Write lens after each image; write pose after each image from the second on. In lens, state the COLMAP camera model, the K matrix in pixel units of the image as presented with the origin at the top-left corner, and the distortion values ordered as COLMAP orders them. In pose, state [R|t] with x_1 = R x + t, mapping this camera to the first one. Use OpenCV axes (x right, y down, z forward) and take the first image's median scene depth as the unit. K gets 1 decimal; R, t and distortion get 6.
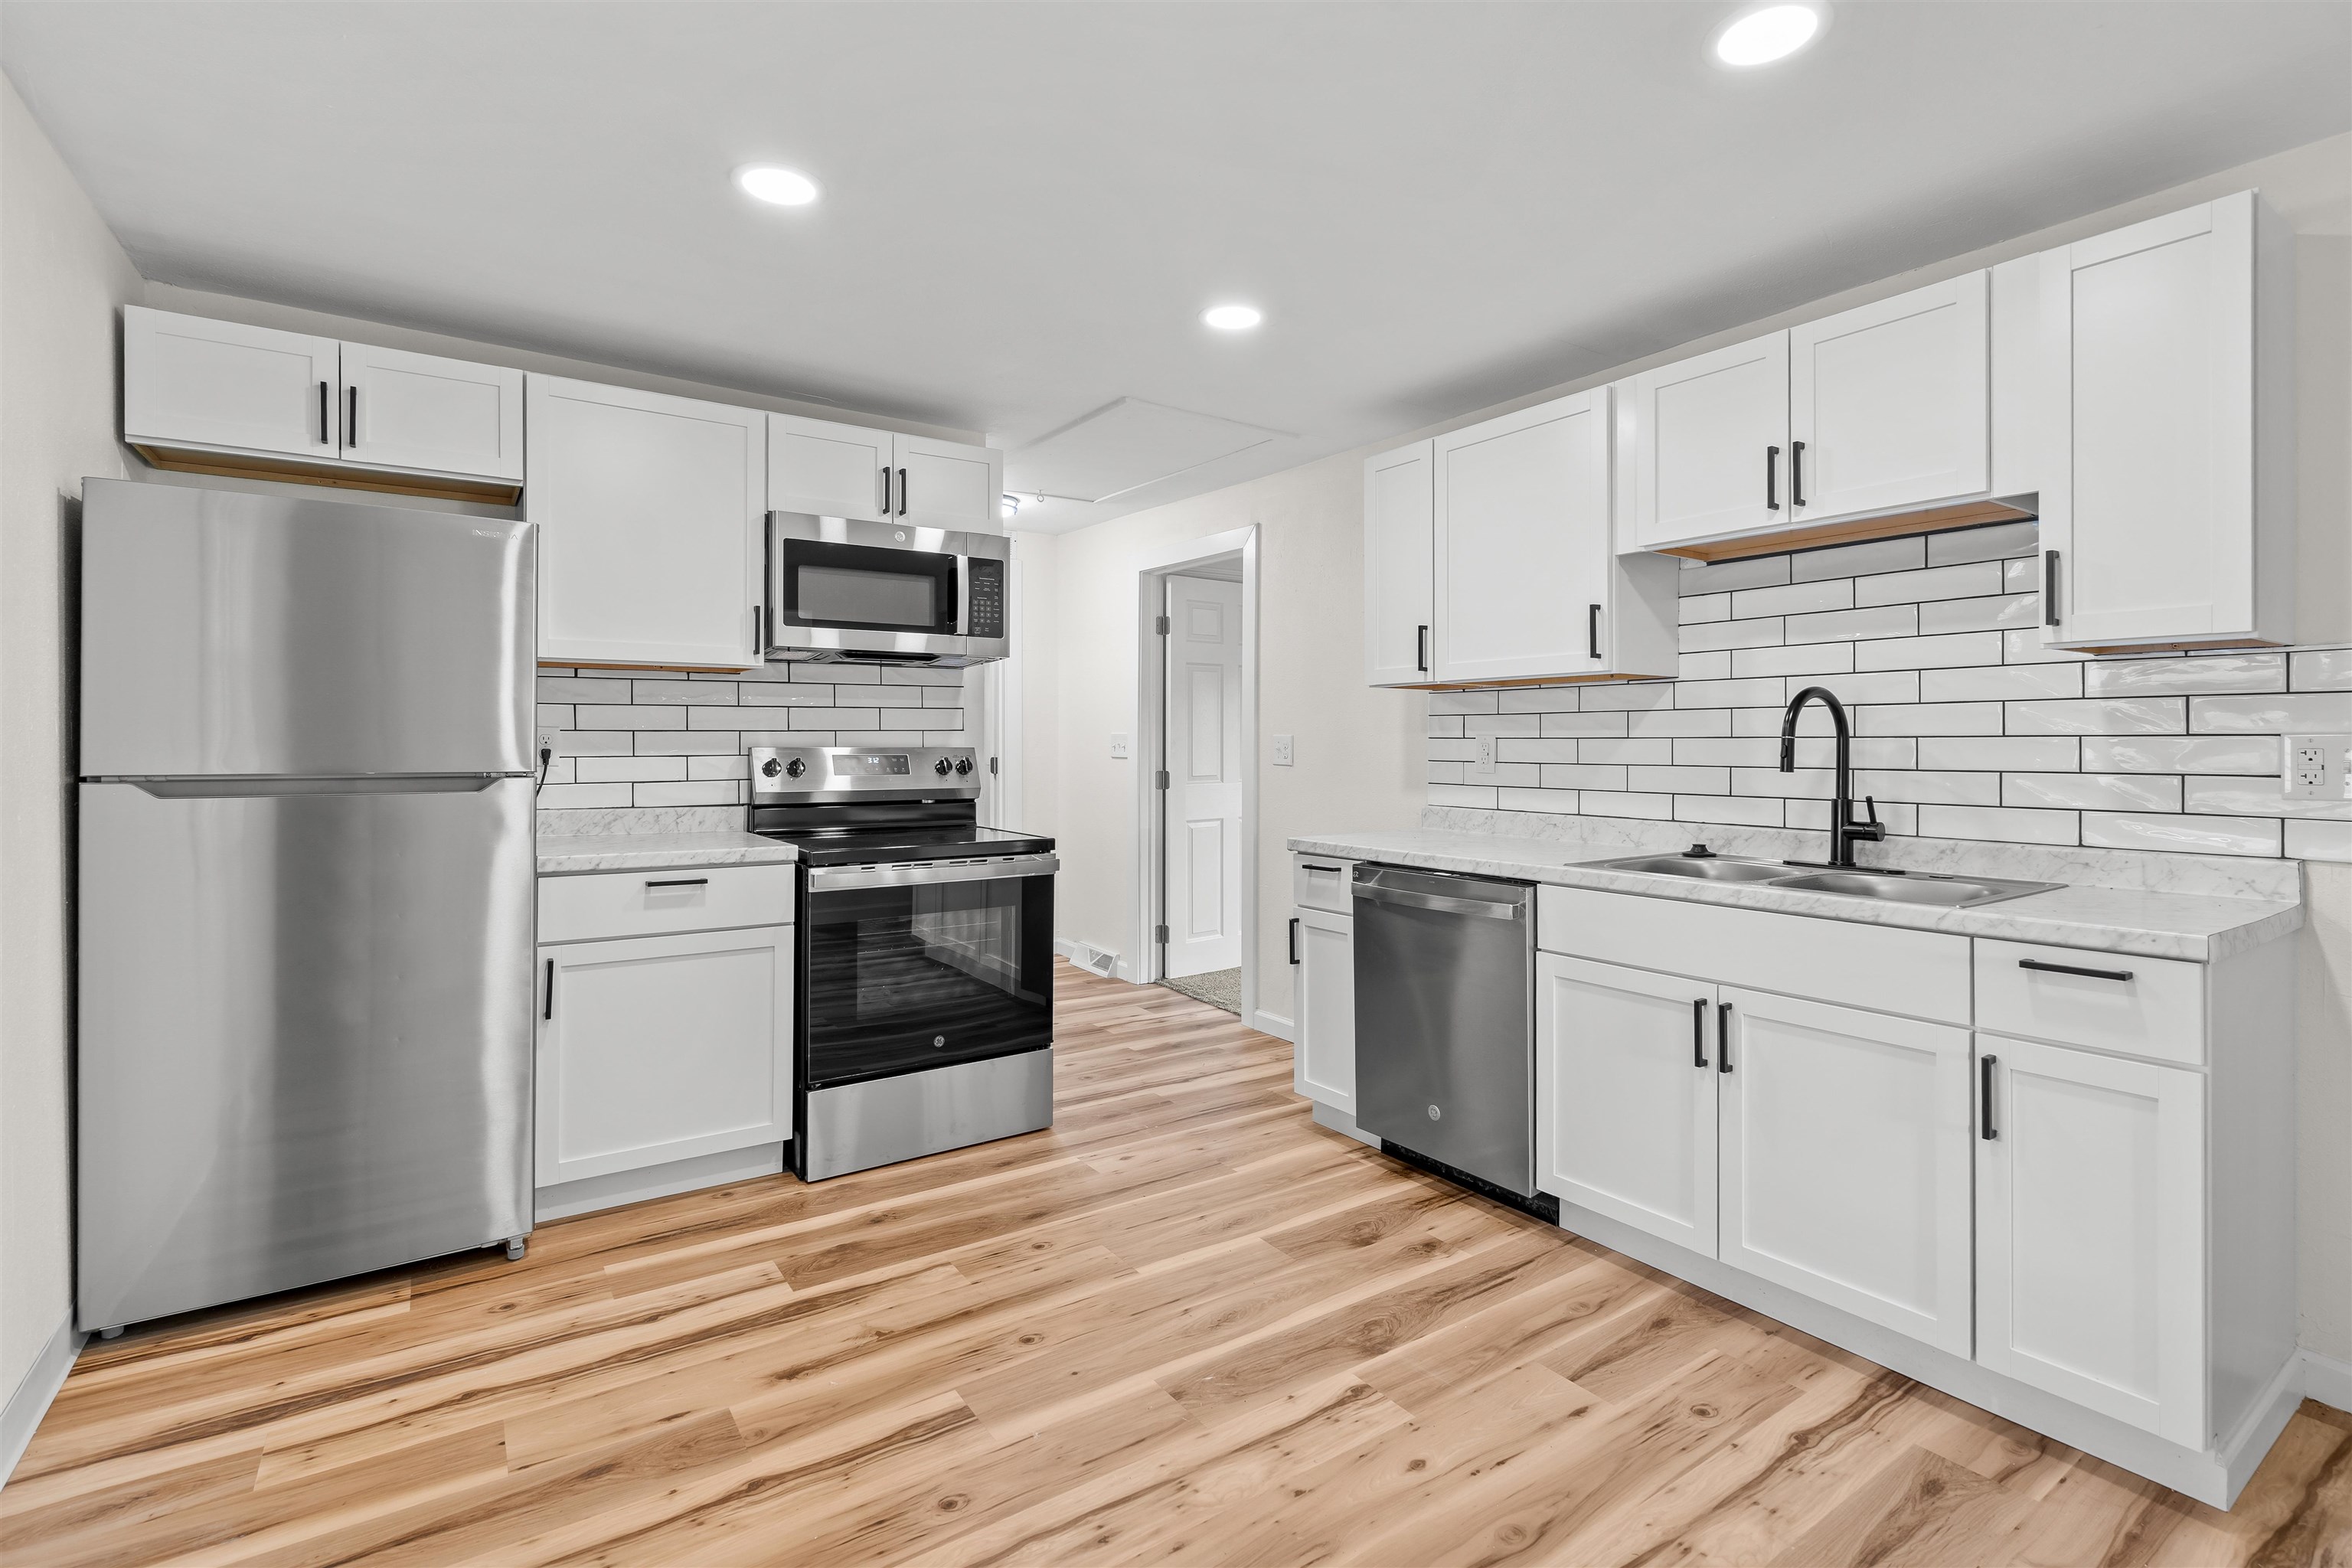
lens RADIAL K [[1093.7, 0, 1177.7], [0, 1093.7, 742.8], [0, 0, 1]] dist [-0.002719, 0.001098]
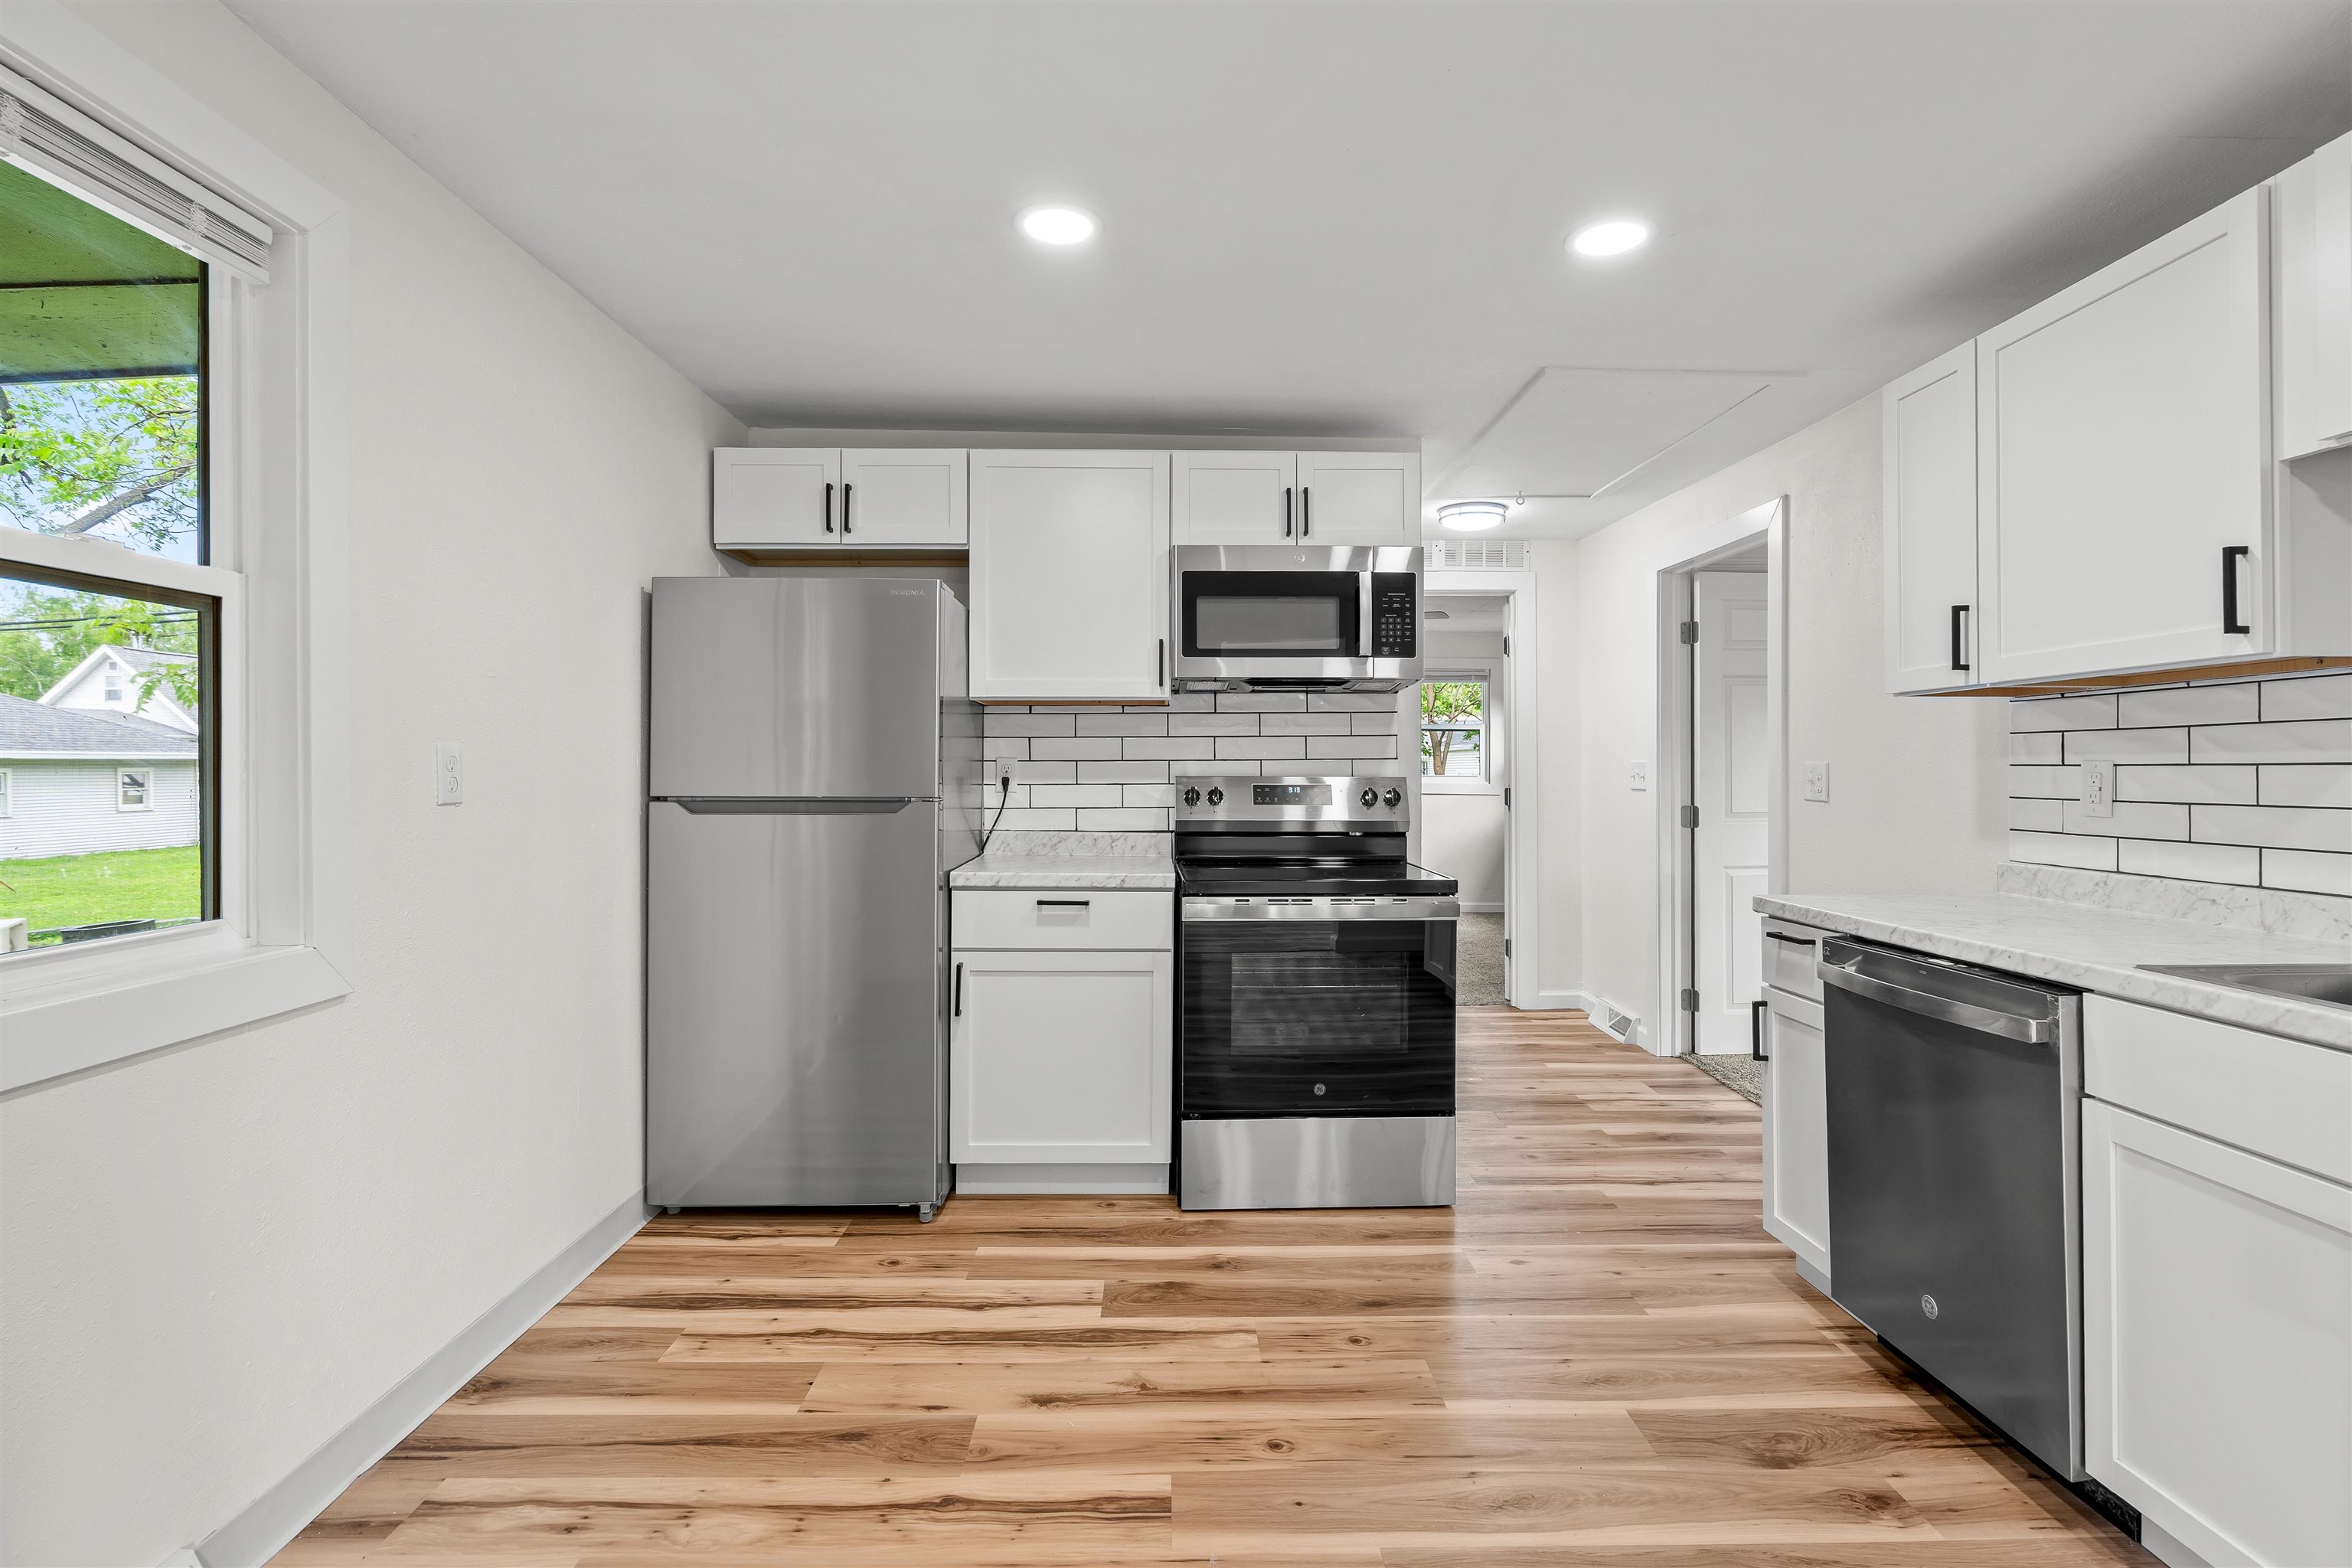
lens RADIAL K [[1088.0, 0, 1182.6], [0, 1088.0, 763.7], [0, 0, 1]] dist [-0.005443, 0.001638]
pose [[0.837262, -0.004429, -0.546784, 0.226170], [0.000023, 0.999967, -0.008064, 0.000413], [0.546802, 0.006739, 0.837235, 0.173389]]
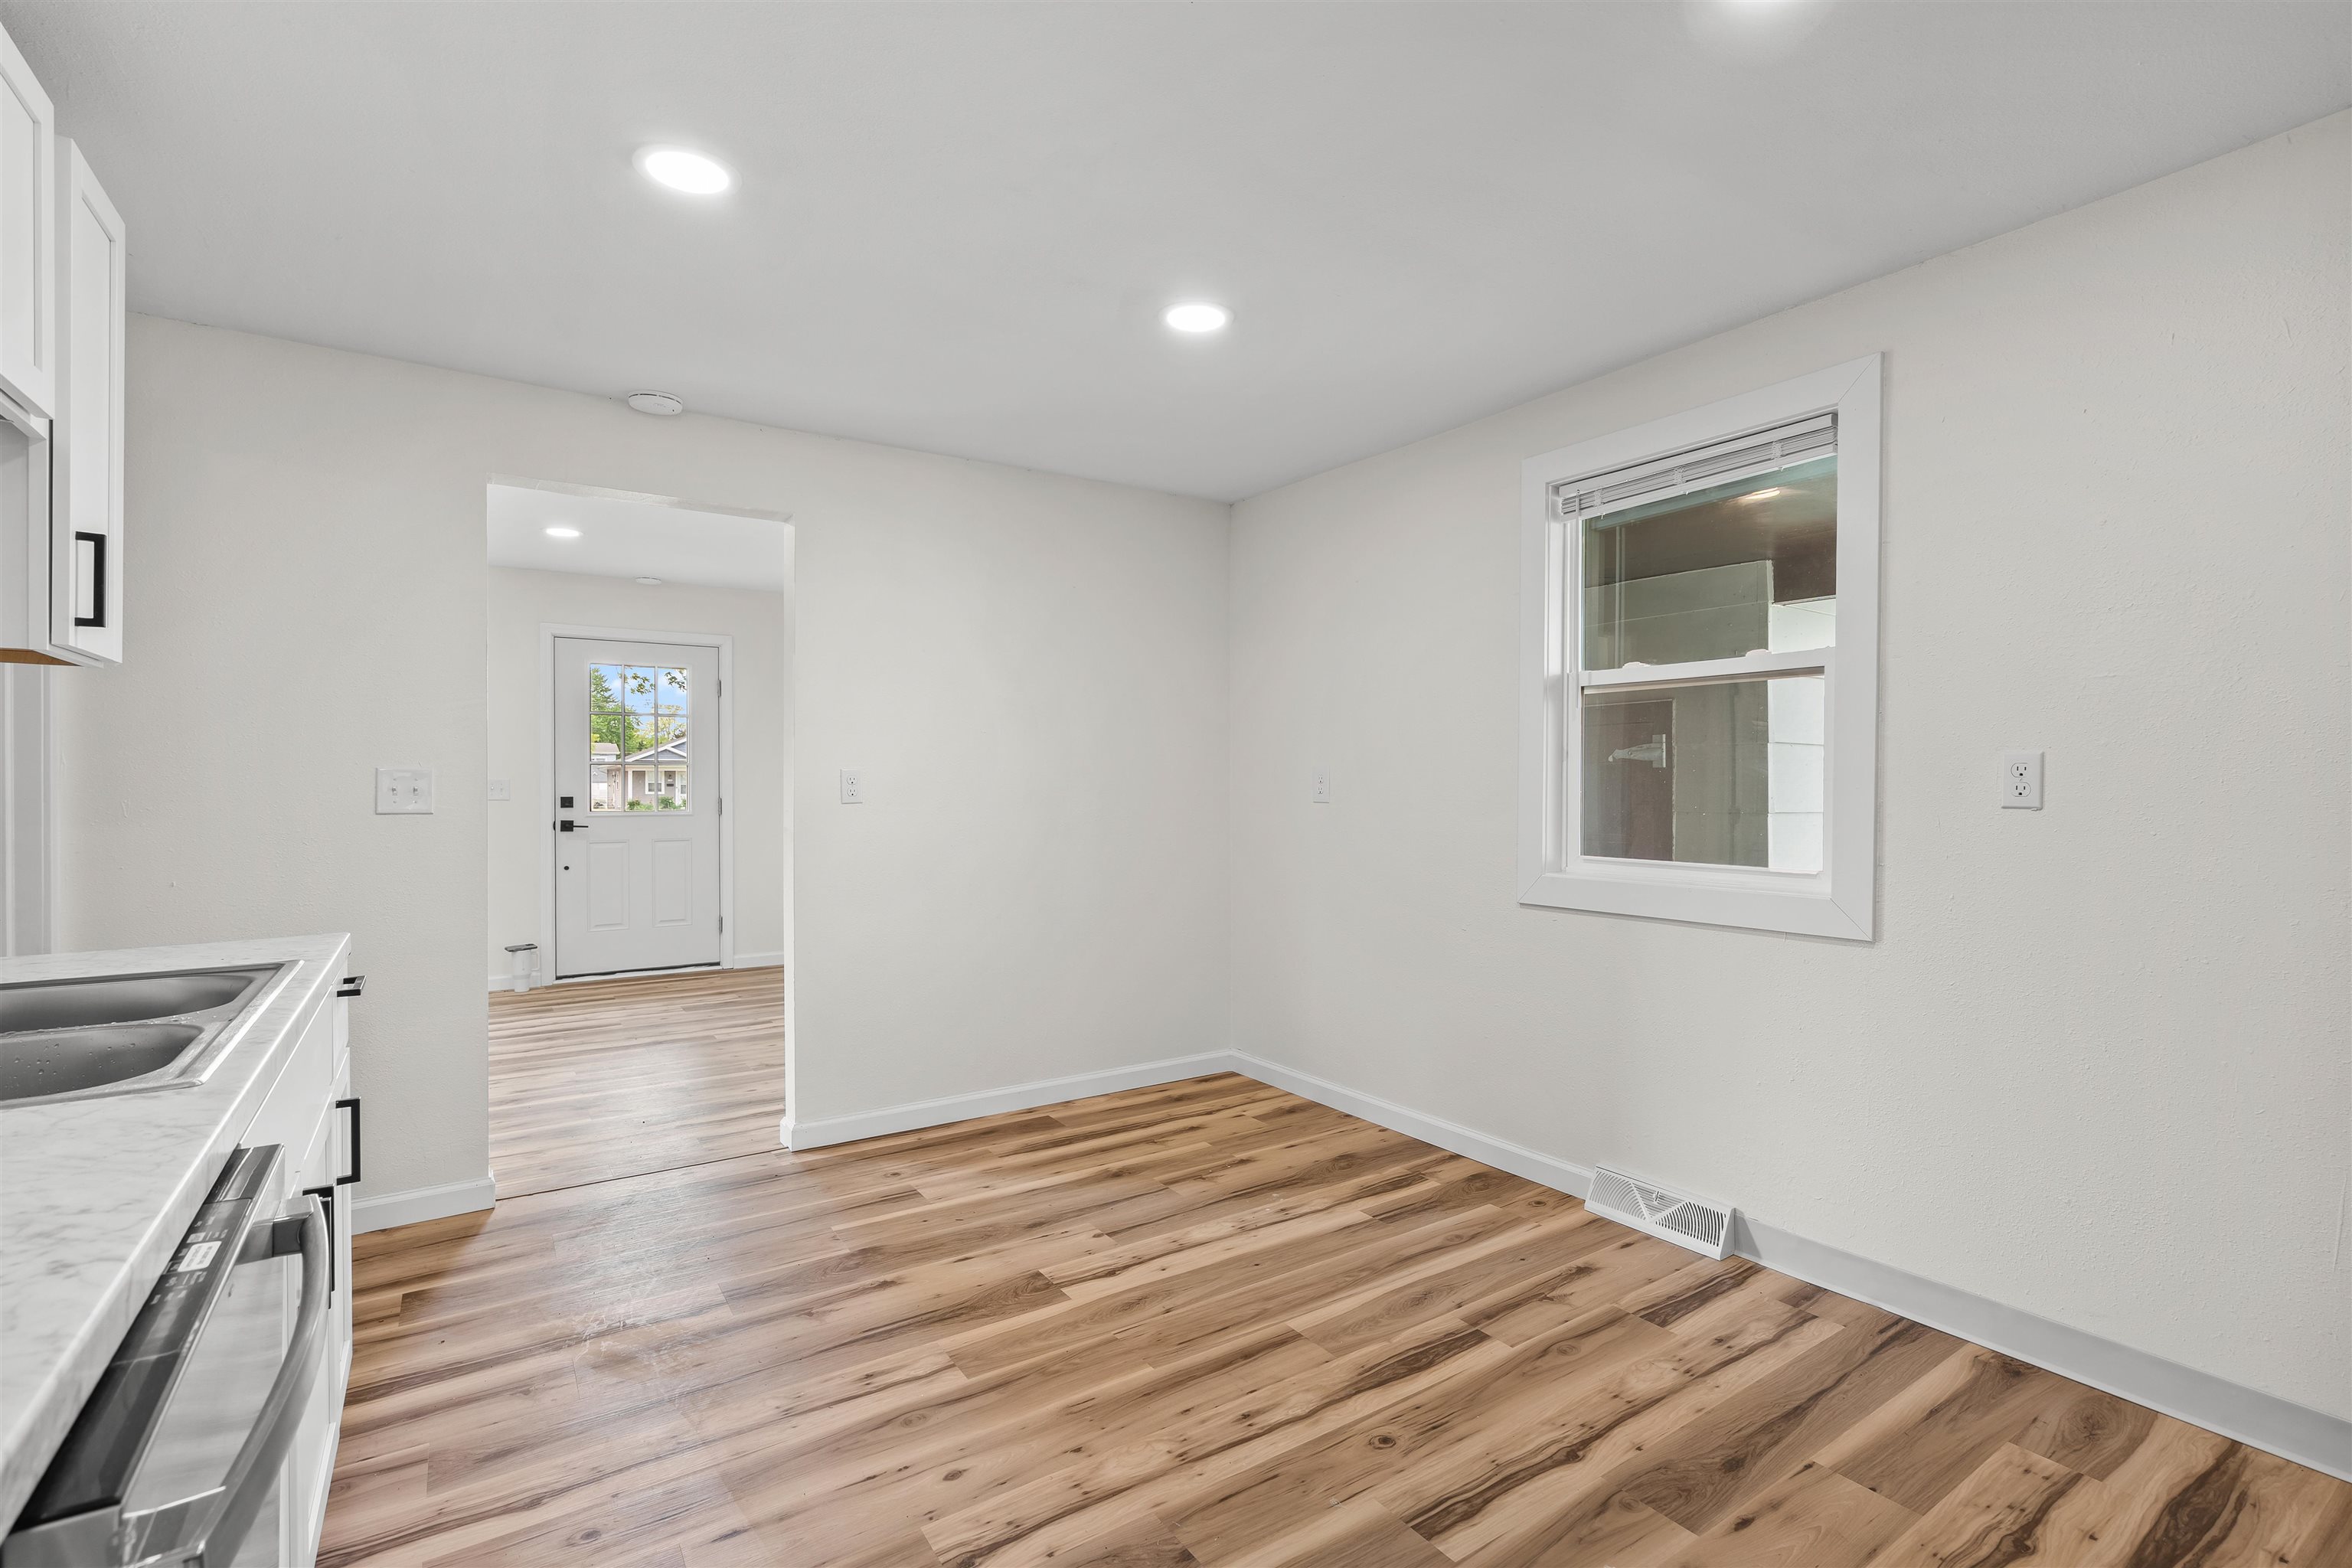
lens RADIAL K [[1088.0, 0, 1182.6], [0, 1088.0, 763.7], [0, 0, 1]] dist [-0.005443, 0.001638]
pose [[-0.999967, 0.000774, 0.008108, -0.003804], [0.000695, 0.999952, -0.009798, -0.001533], [-0.008115, -0.009792, -0.999919, 1.345956]]
